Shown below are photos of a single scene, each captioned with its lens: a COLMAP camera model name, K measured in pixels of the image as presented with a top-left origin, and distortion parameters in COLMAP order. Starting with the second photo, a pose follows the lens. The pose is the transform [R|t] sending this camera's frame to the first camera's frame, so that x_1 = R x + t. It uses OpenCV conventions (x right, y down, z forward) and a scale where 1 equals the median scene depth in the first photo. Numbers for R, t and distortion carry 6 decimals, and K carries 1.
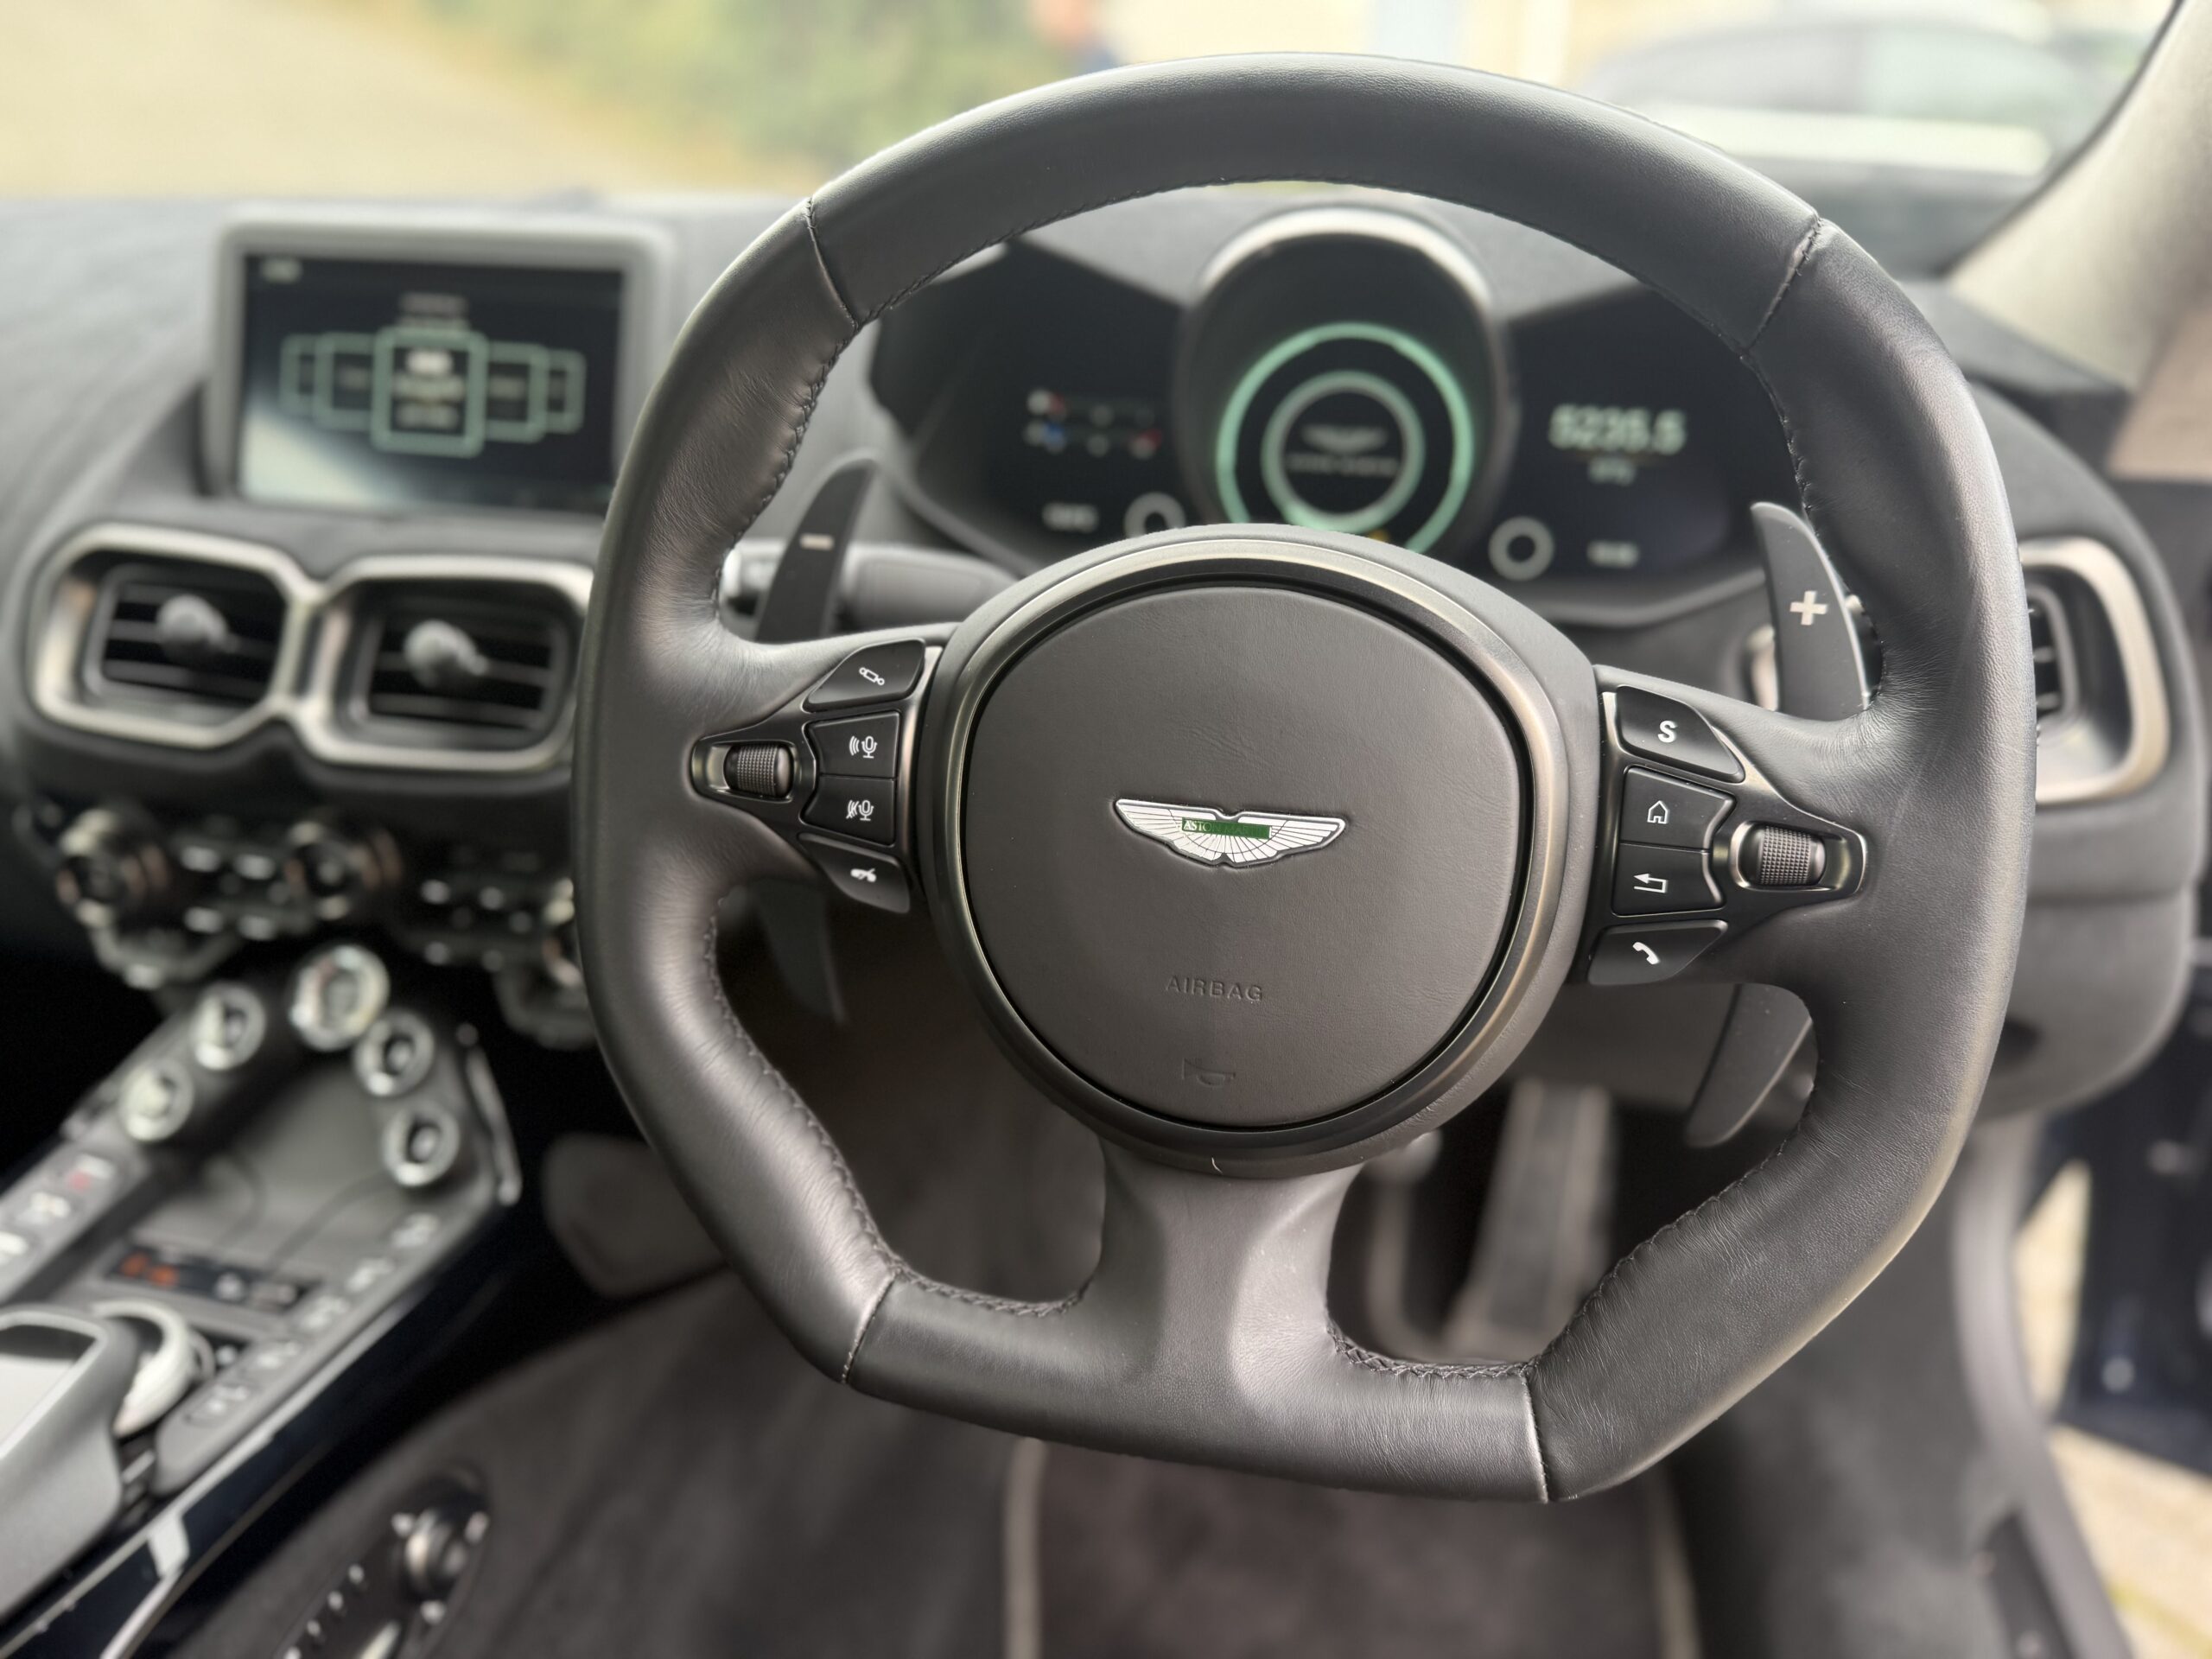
lens RADIAL K [[1536.8, 0, 1084.5], [0, 1536.8, 836.6], [0, 0, 1]] dist [0.082592, -0.144483]
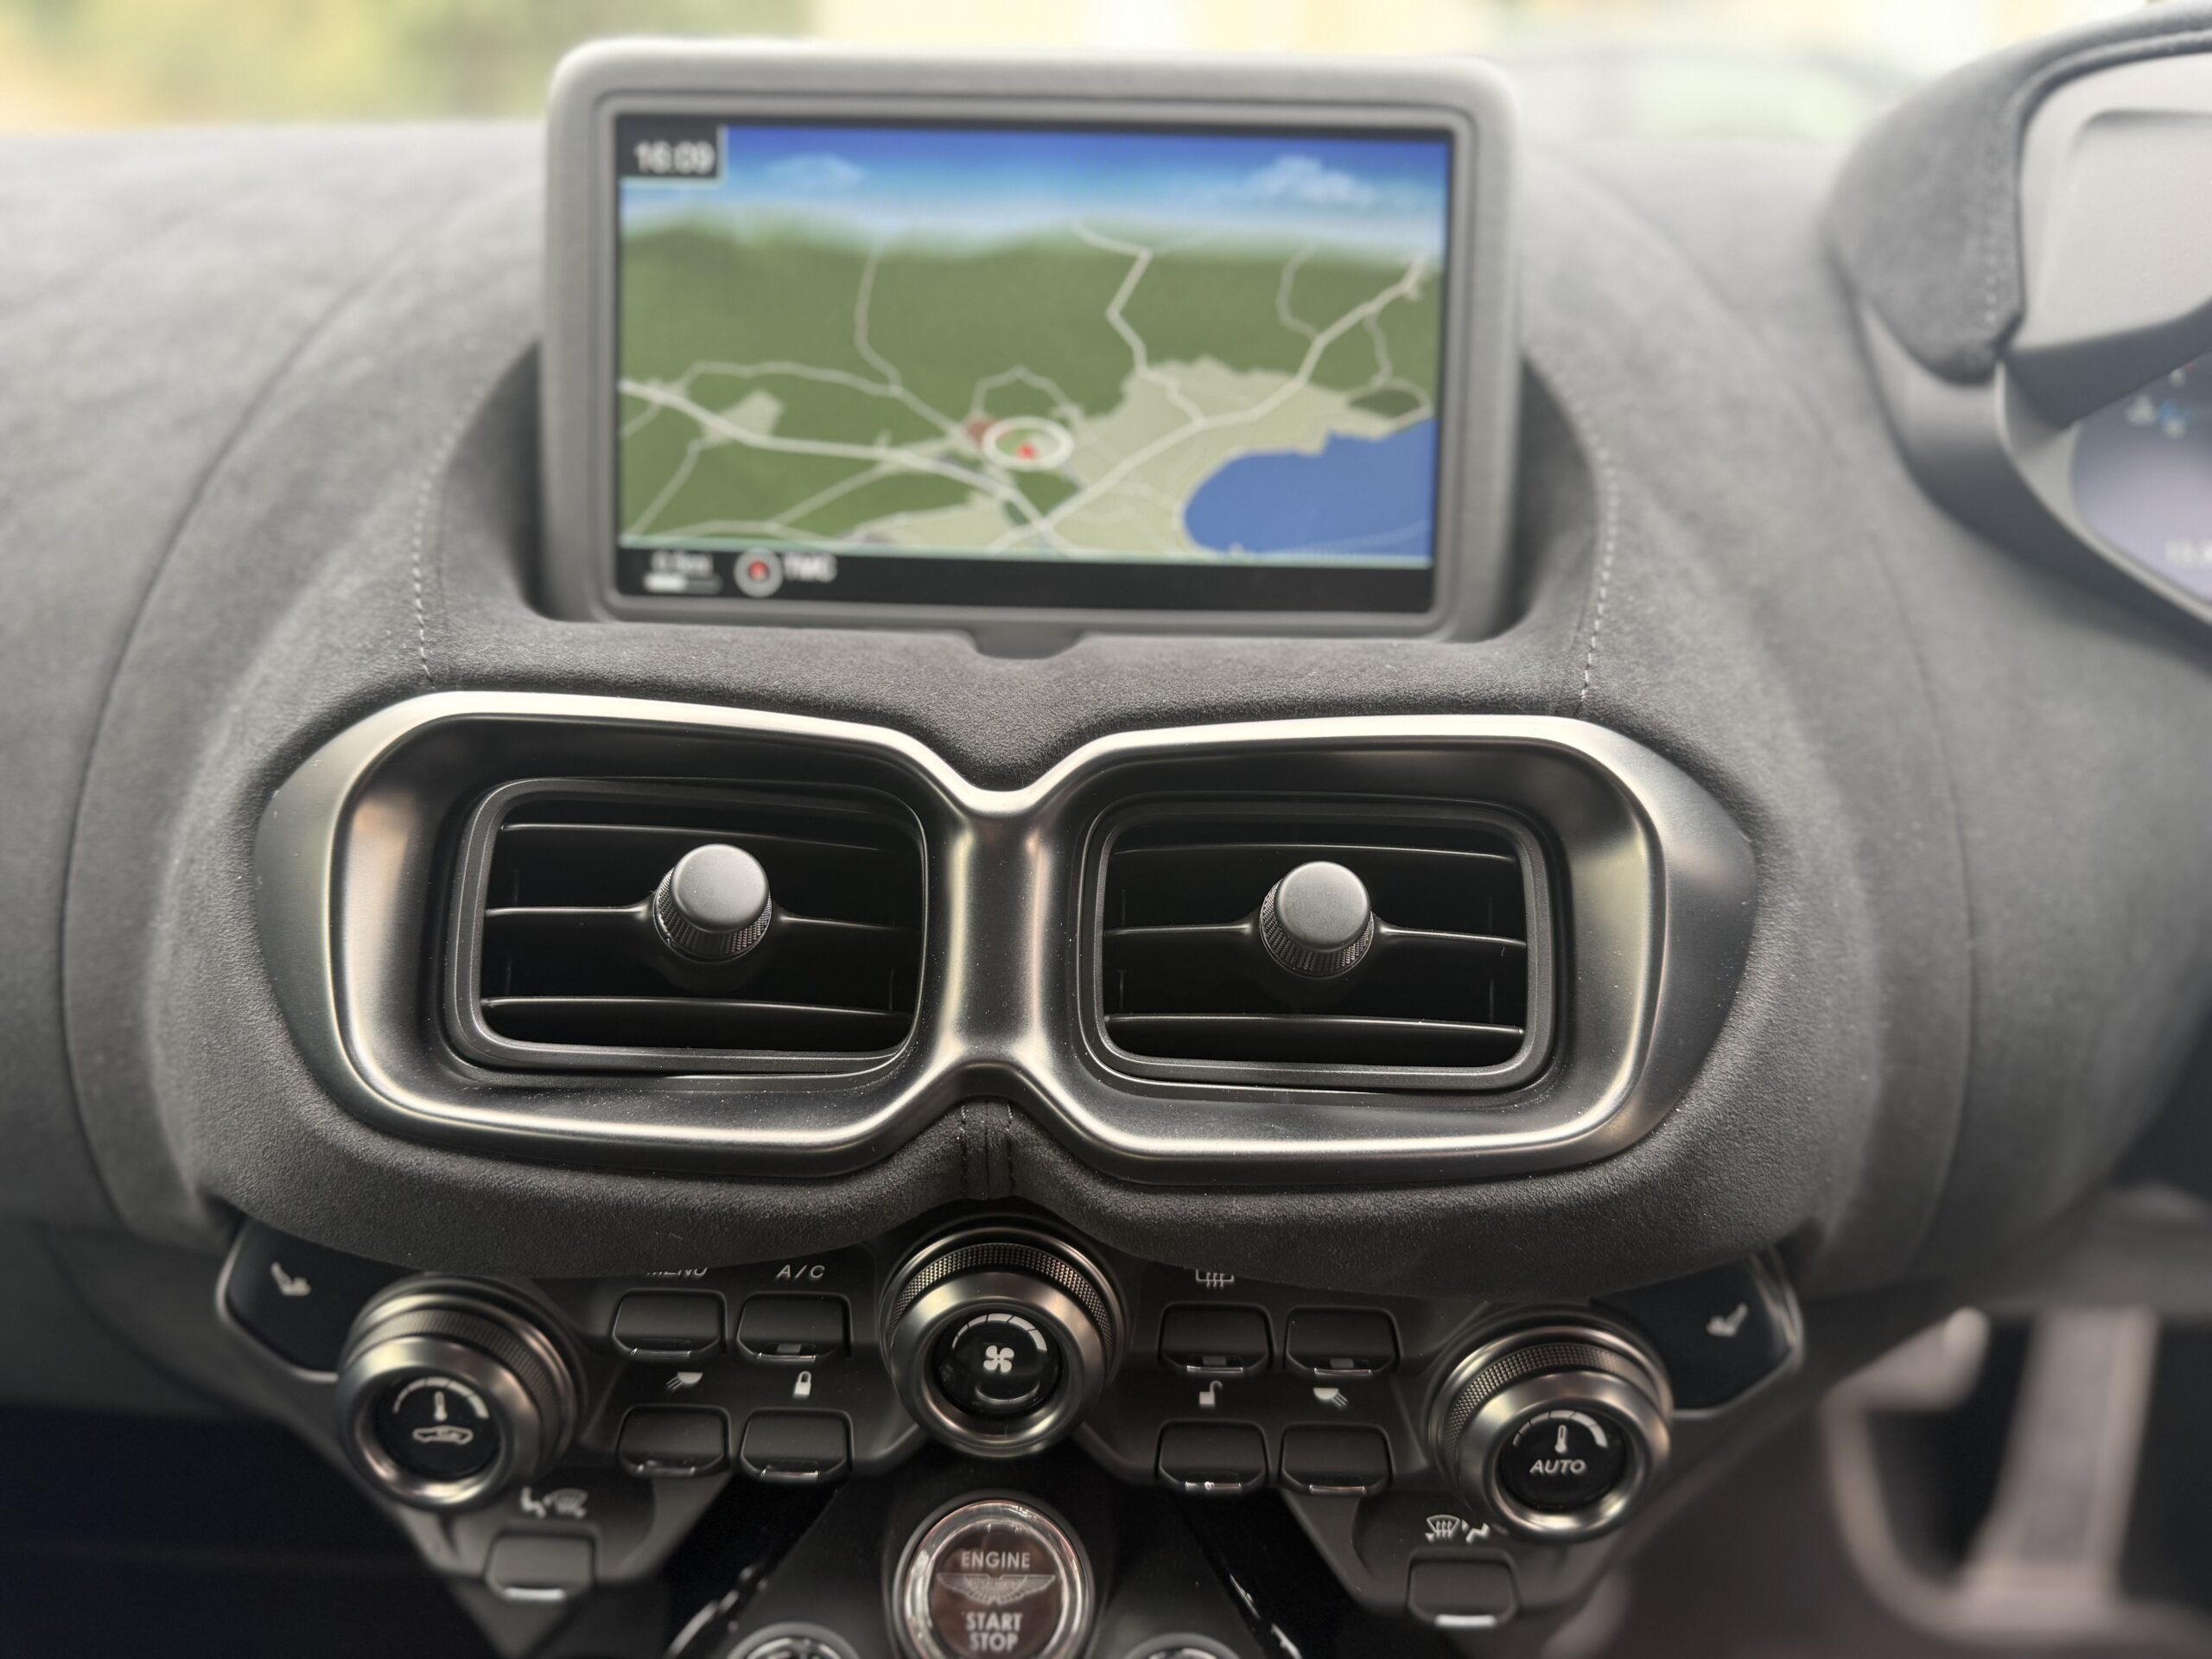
lens RADIAL K [[1583.7, 0, 1084.5], [0, 1583.7, 832.6], [0, 0, 1]] dist [0.001928, -0.019823]
pose [[0.982076, -0.084410, 0.168527, -0.698901], [0.089685, 0.995683, -0.023926, -0.168744], [-0.165780, 0.038612, 0.985407, 0.662627]]
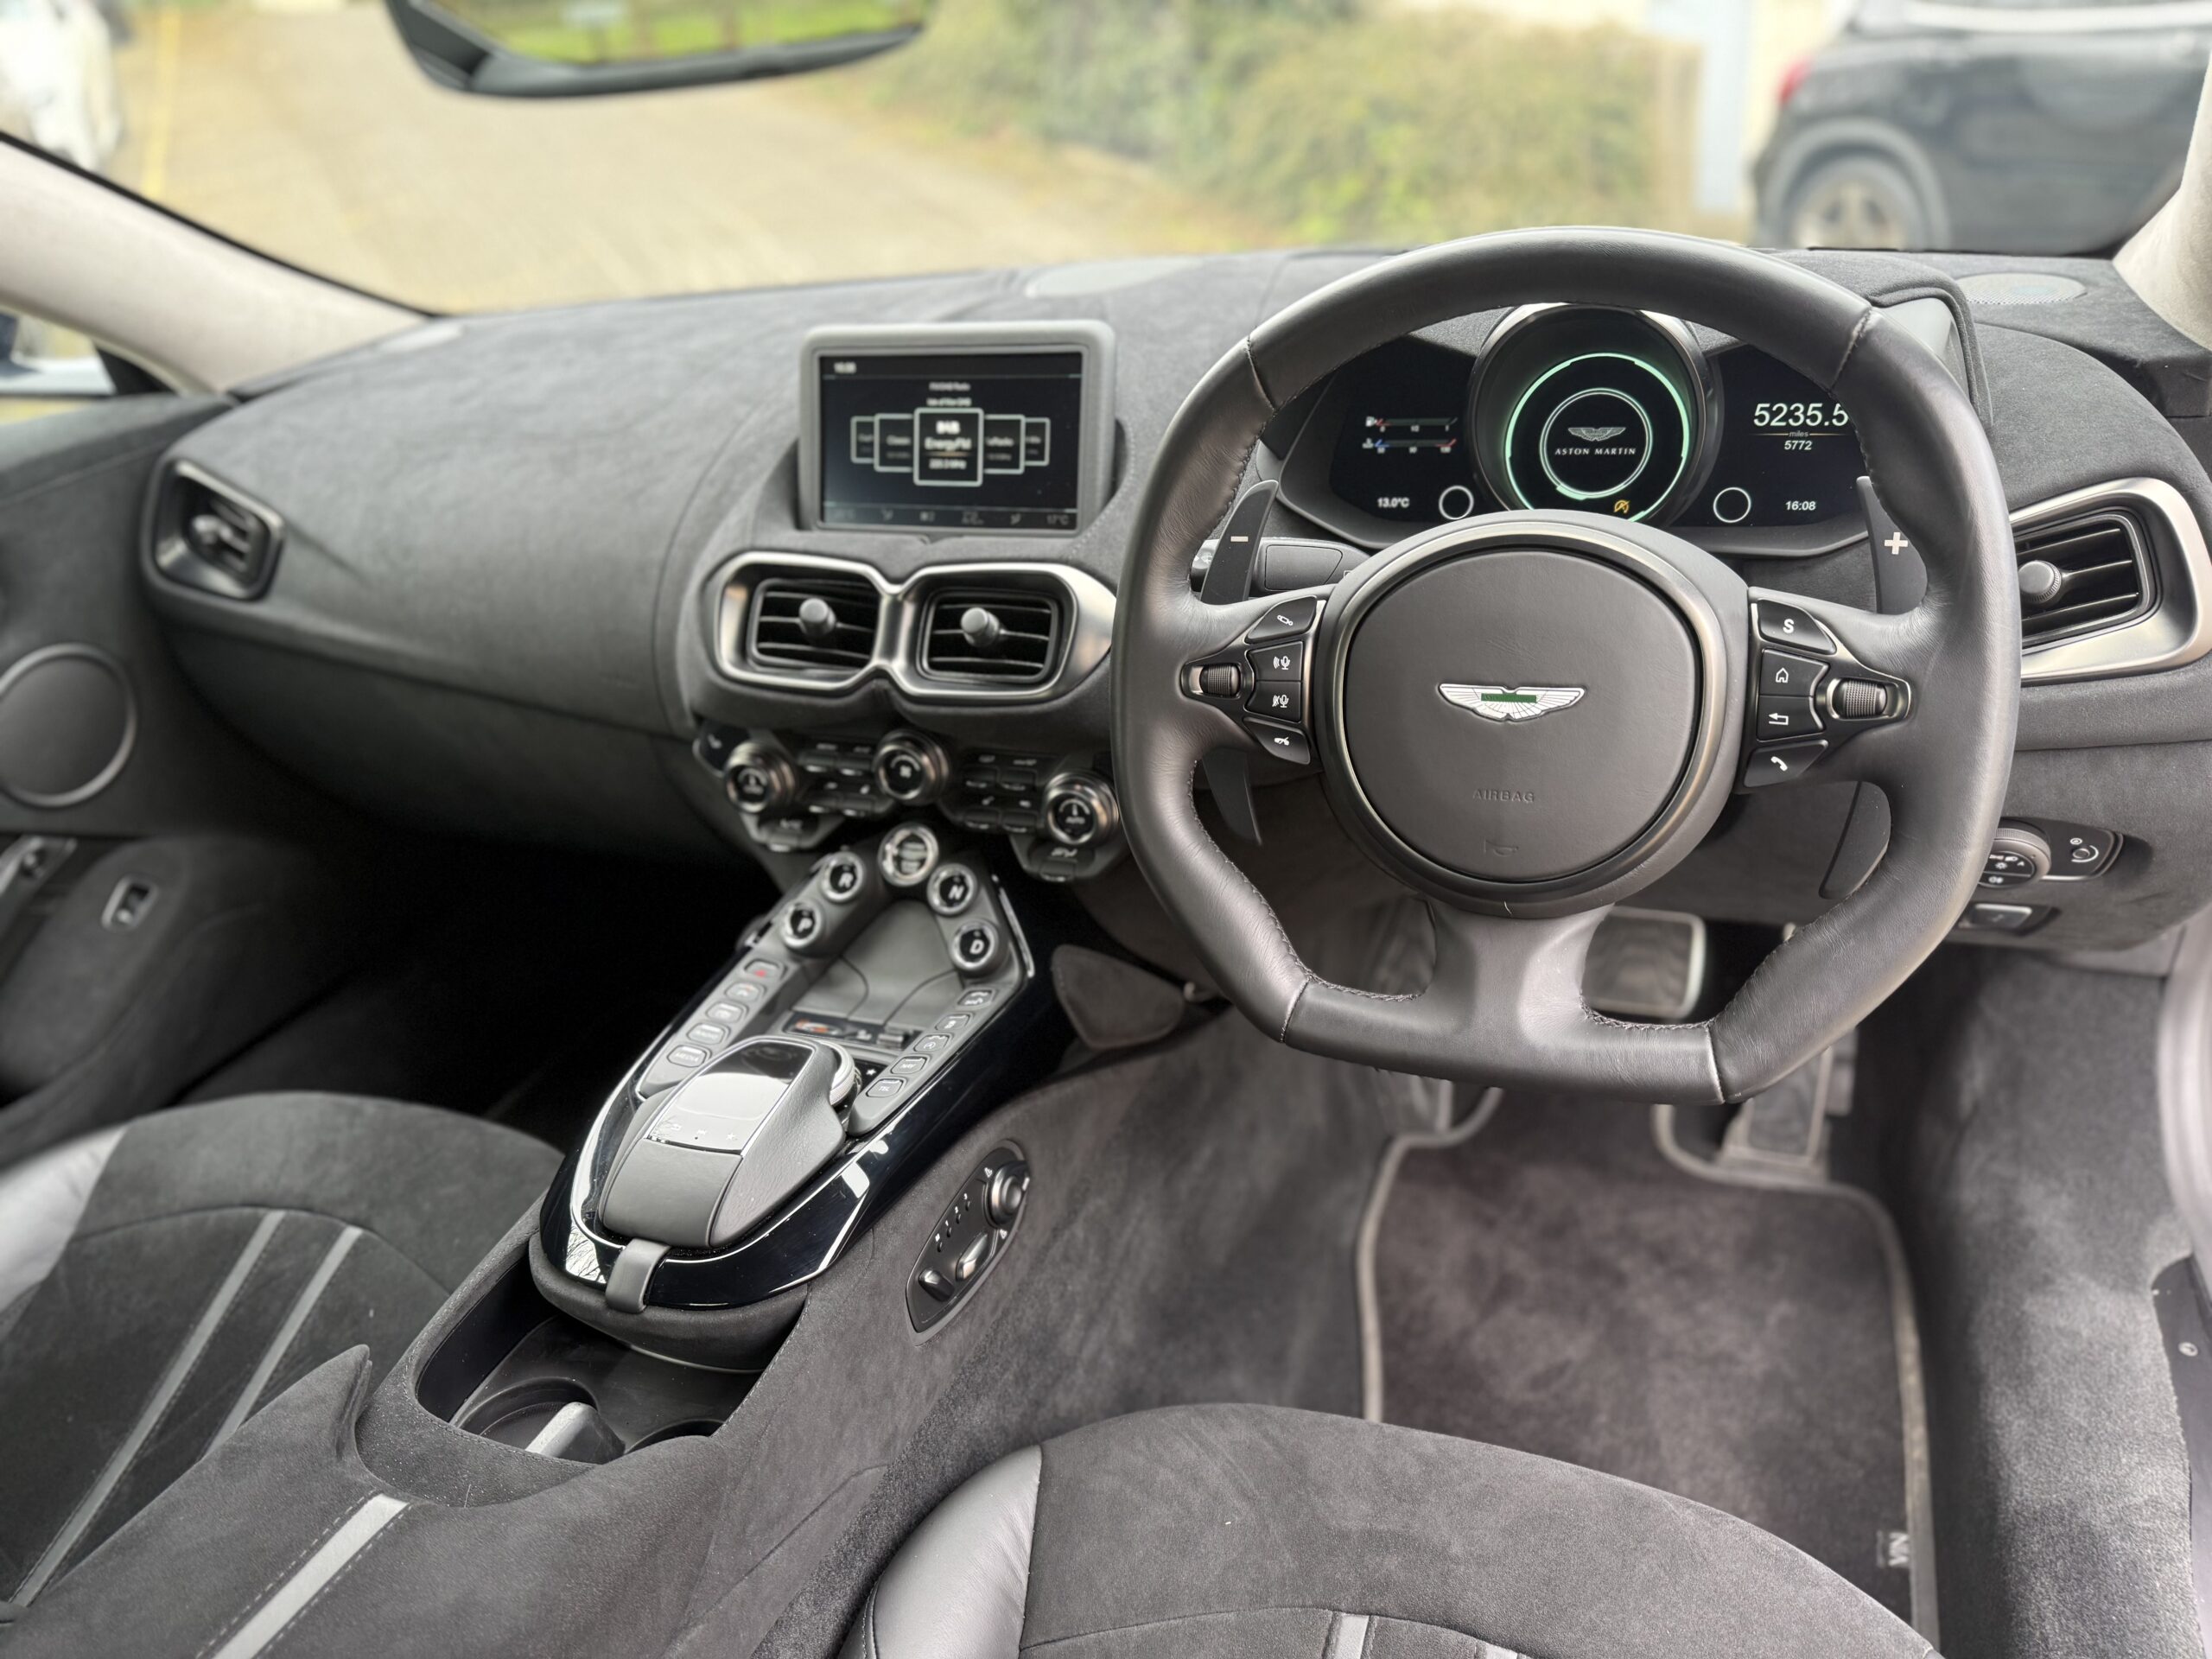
lens RADIAL K [[1514.2, 0, 1104.9], [0, 1514.2, 835.4], [0, 0, 1]] dist [0.167053, -0.372516]
pose [[0.983975, -0.026569, -0.176313, -0.040662], [0.031461, 0.999192, 0.025008, 0.070990], [0.175506, -0.030154, 0.984016, -0.579667]]
